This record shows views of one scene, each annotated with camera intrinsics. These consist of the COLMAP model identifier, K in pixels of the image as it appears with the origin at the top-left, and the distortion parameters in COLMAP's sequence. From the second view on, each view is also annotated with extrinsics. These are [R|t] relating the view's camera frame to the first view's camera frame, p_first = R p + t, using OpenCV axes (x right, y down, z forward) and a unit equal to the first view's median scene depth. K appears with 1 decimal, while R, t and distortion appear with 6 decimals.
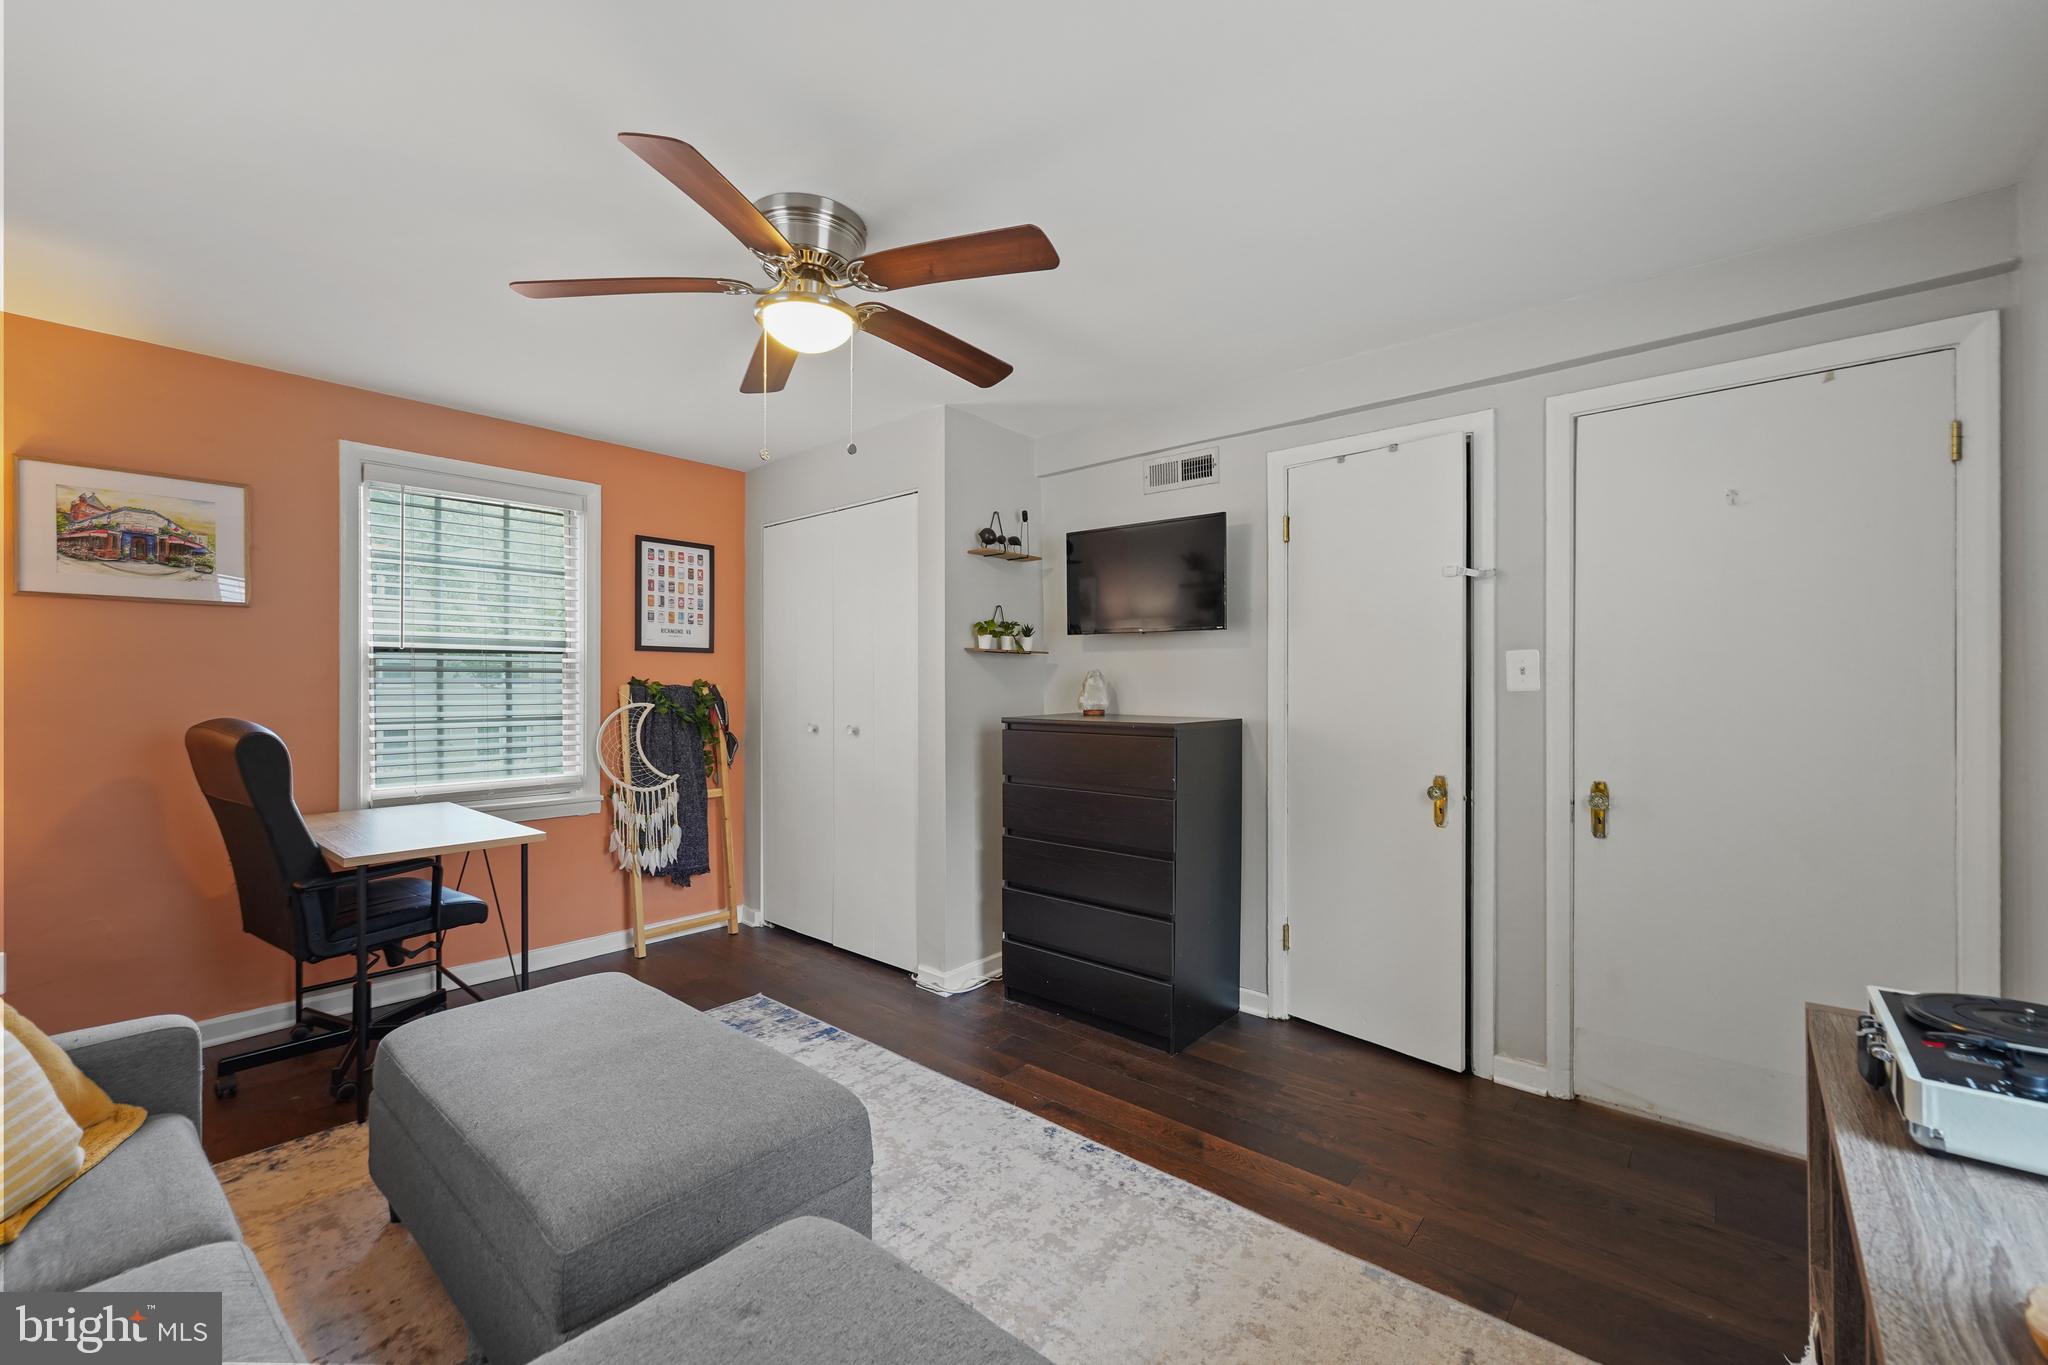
lens RADIAL K [[827.4, 0, 1024.0], [0, 827.4, 682.5], [0, 0, 1]] dist [-0.002470, 0.000252]
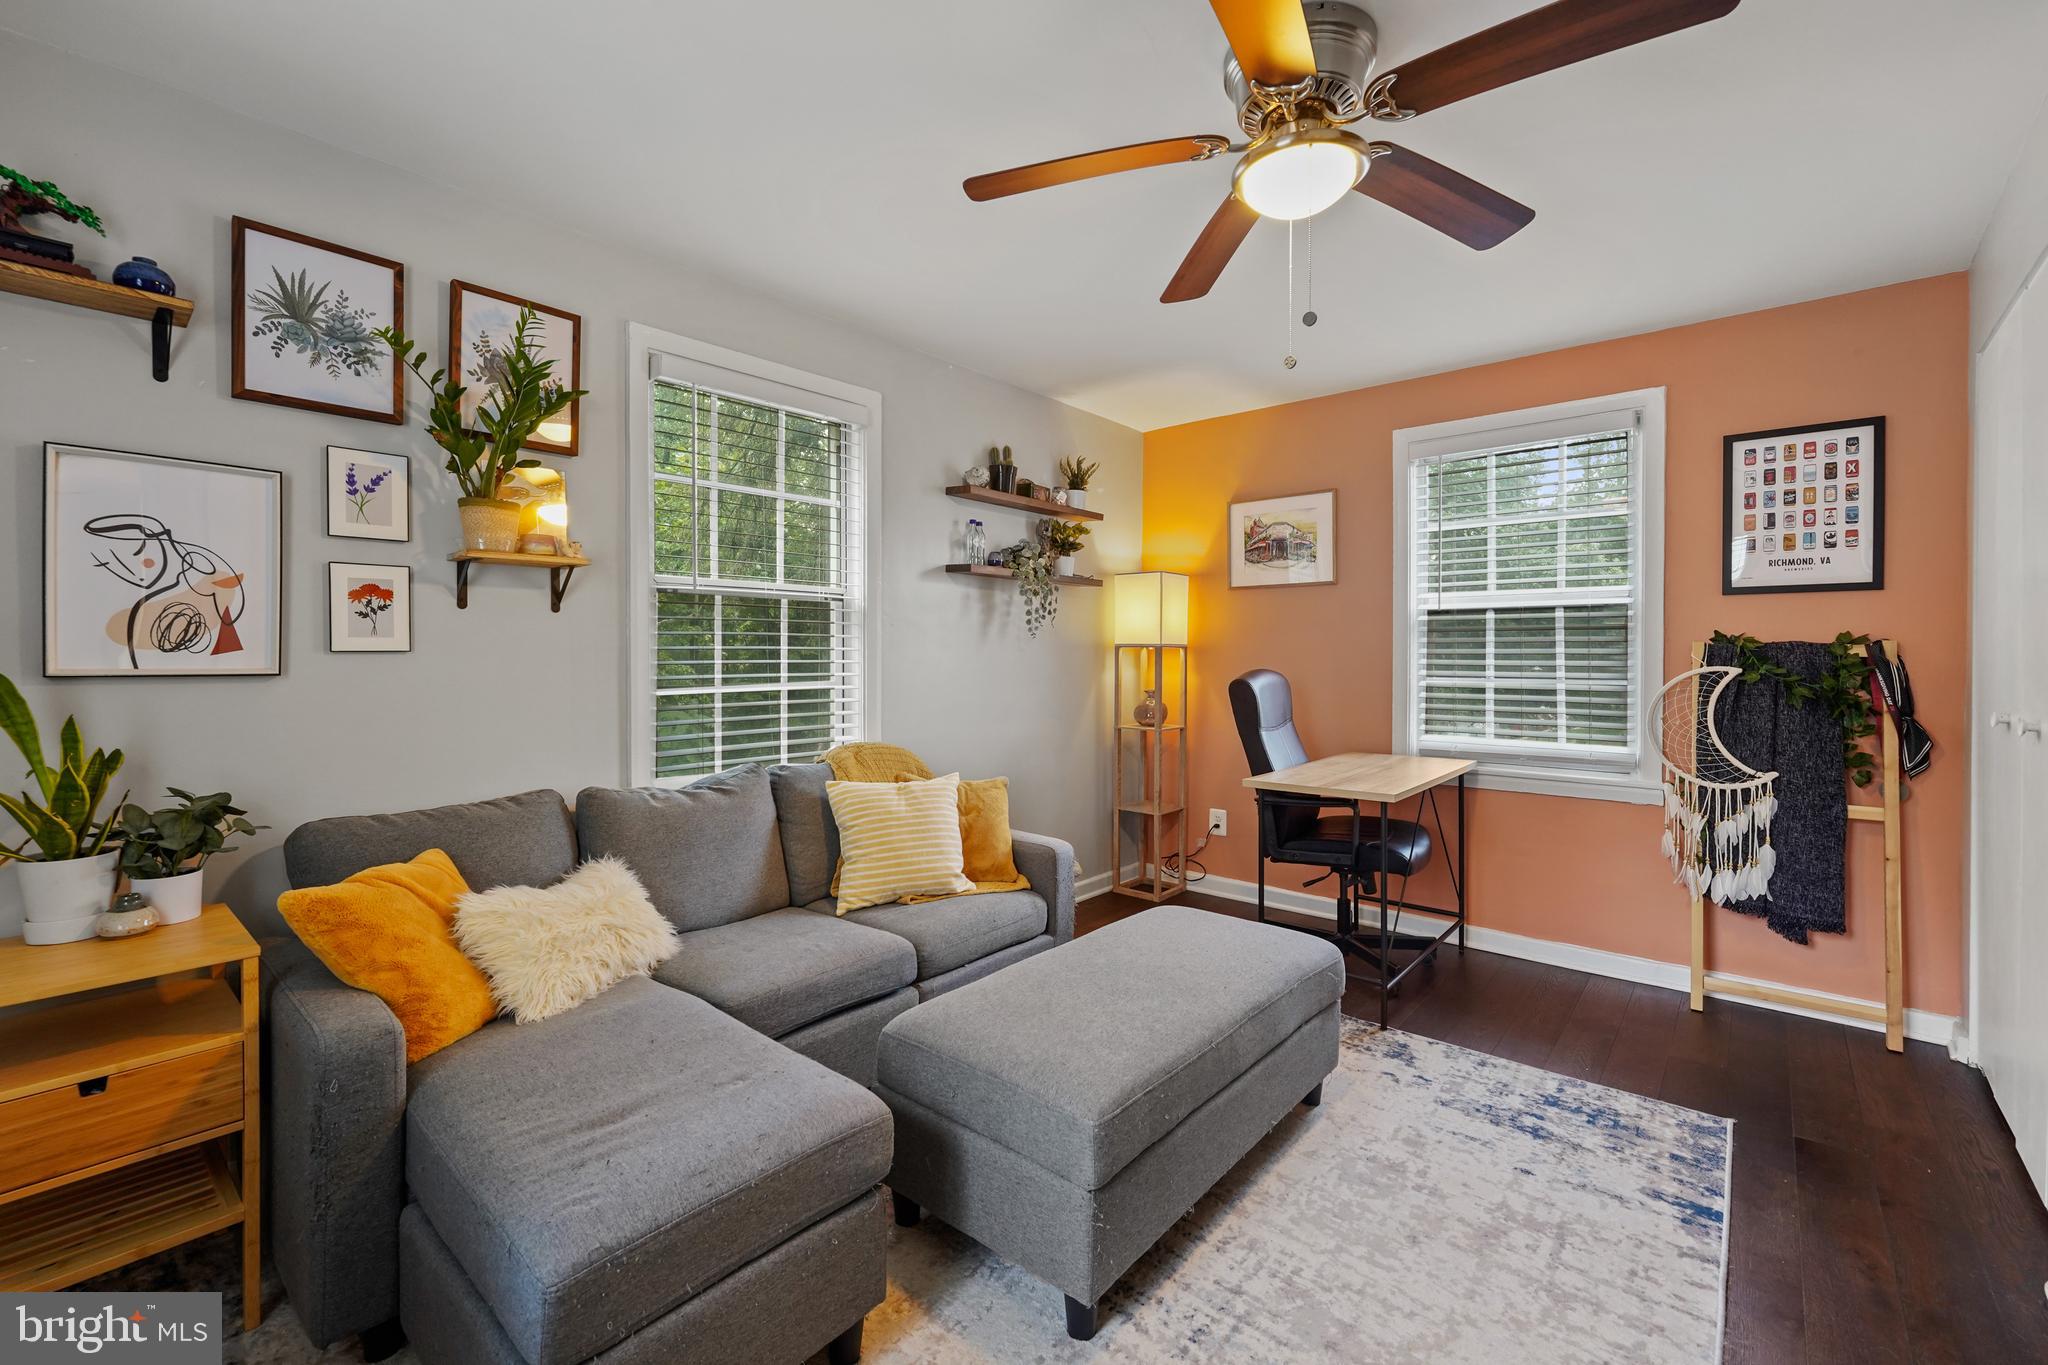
lens RADIAL K [[859.9, 0, 1020.7], [0, 859.9, 660.2], [0, 0, 1]] dist [-0.002444, -0.000567]
pose [[0.001865, 0.007842, -0.999968, 0.288919], [0.005270, 0.999955, 0.007851, 0.009847], [0.999984, -0.005284, 0.001824, 0.379699]]
